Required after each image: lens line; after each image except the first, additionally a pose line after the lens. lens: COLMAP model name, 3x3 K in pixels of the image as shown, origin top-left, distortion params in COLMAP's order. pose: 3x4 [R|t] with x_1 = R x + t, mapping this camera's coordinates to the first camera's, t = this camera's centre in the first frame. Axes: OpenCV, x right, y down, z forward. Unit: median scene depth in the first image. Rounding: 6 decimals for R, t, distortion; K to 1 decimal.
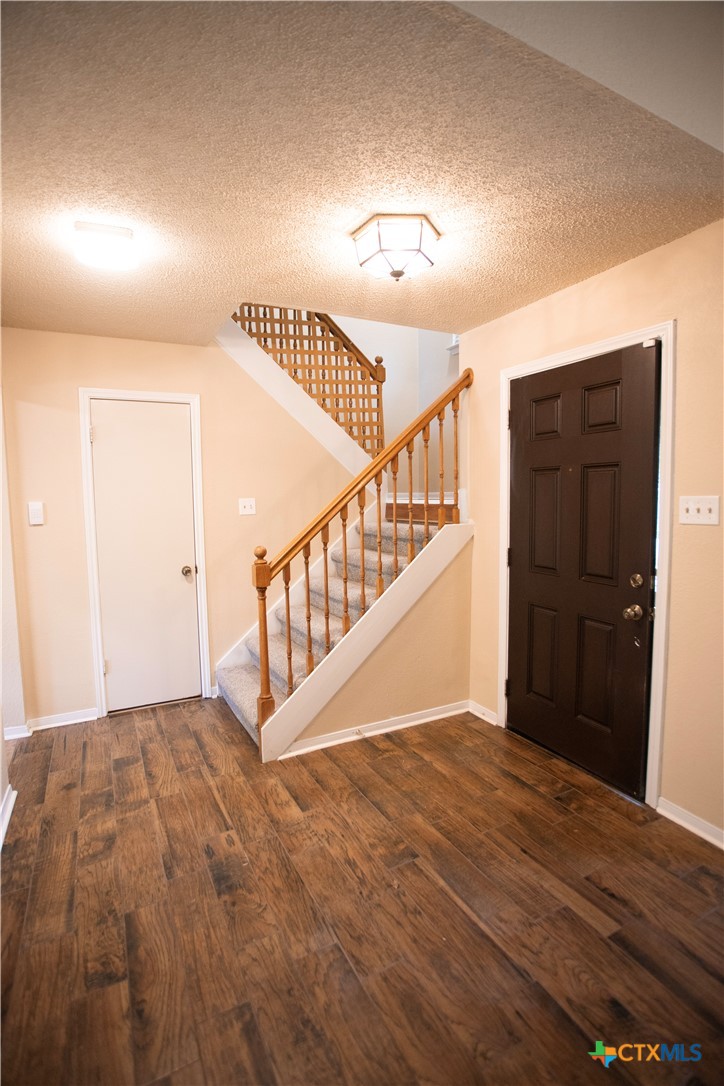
lens RADIAL K [[516.3, 0, 362.0], [0, 516.3, 543.0], [0, 0, 1]] dist [-0.018443, 0.001342]
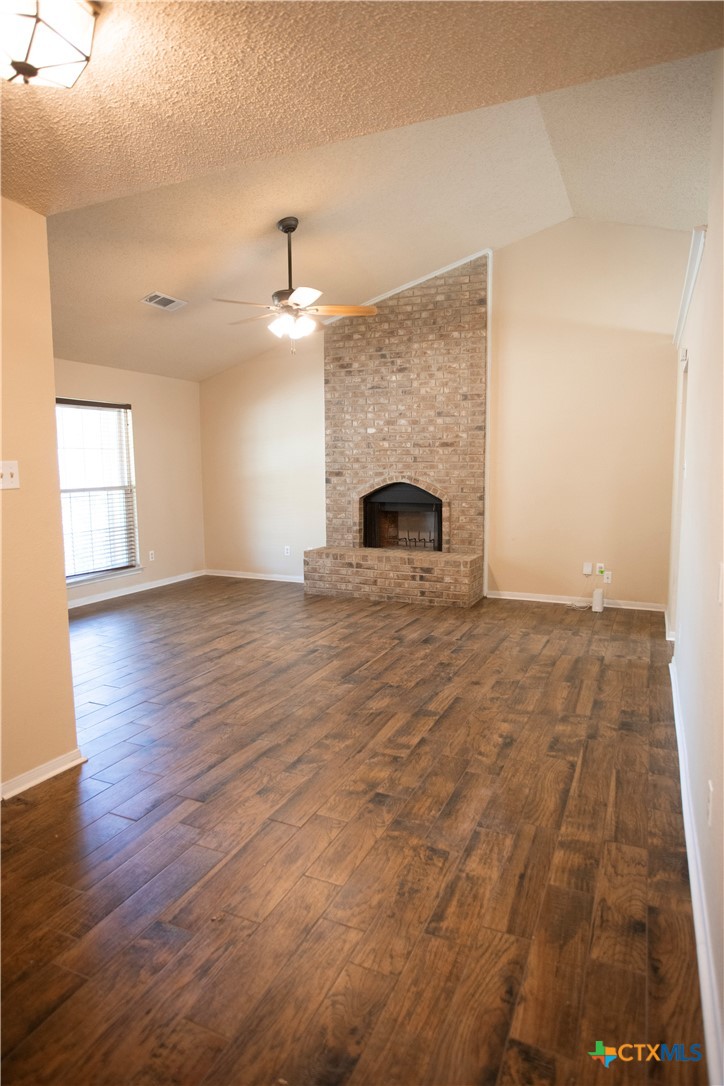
lens RADIAL K [[645.3, 0, 362.0], [0, 645.3, 543.0], [0, 0, 1]] dist [-0.093615, 0.073316]
pose [[-0.617690, -0.076038, 0.782737, -0.546555], [0.088939, 0.982175, 0.165598, -0.054431], [-0.781376, 0.171904, -0.599917, 0.866950]]
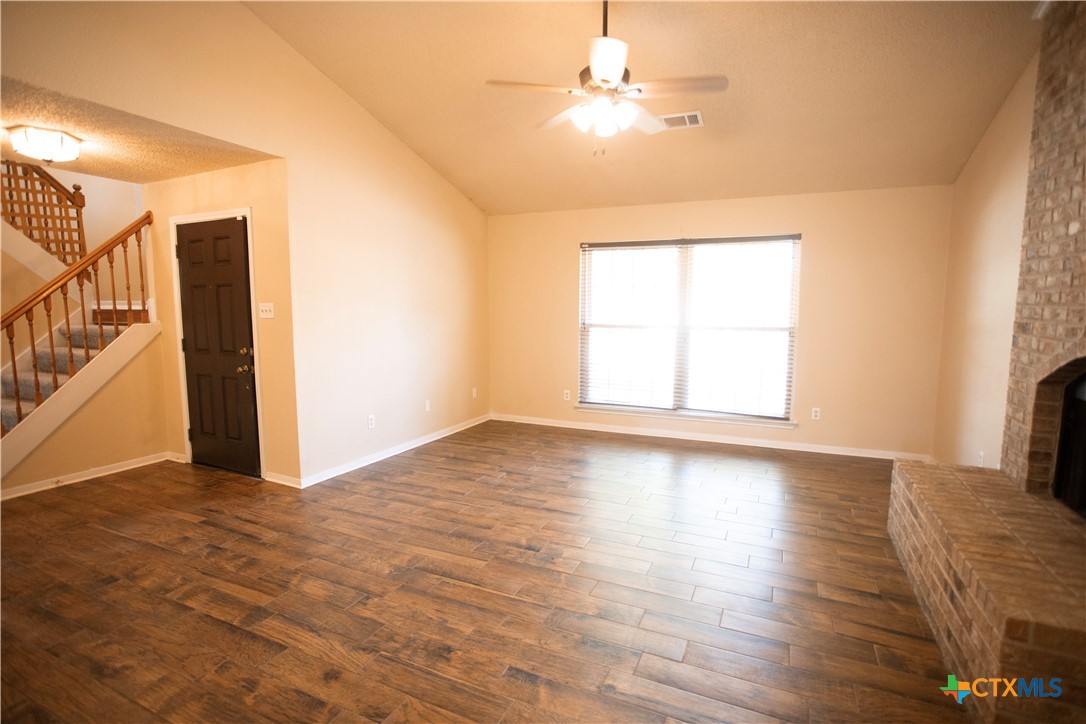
lens RADIAL K [[538.2, 0, 543.0], [0, 538.2, 362.0], [0, 0, 1]] dist [-0.057694, 0.025416]
pose [[0.796138, -0.053300, 0.602764, 0.198362], [0.045770, 0.998564, 0.027846, 0.082912], [-0.603382, 0.005420, 0.797434, -0.833254]]
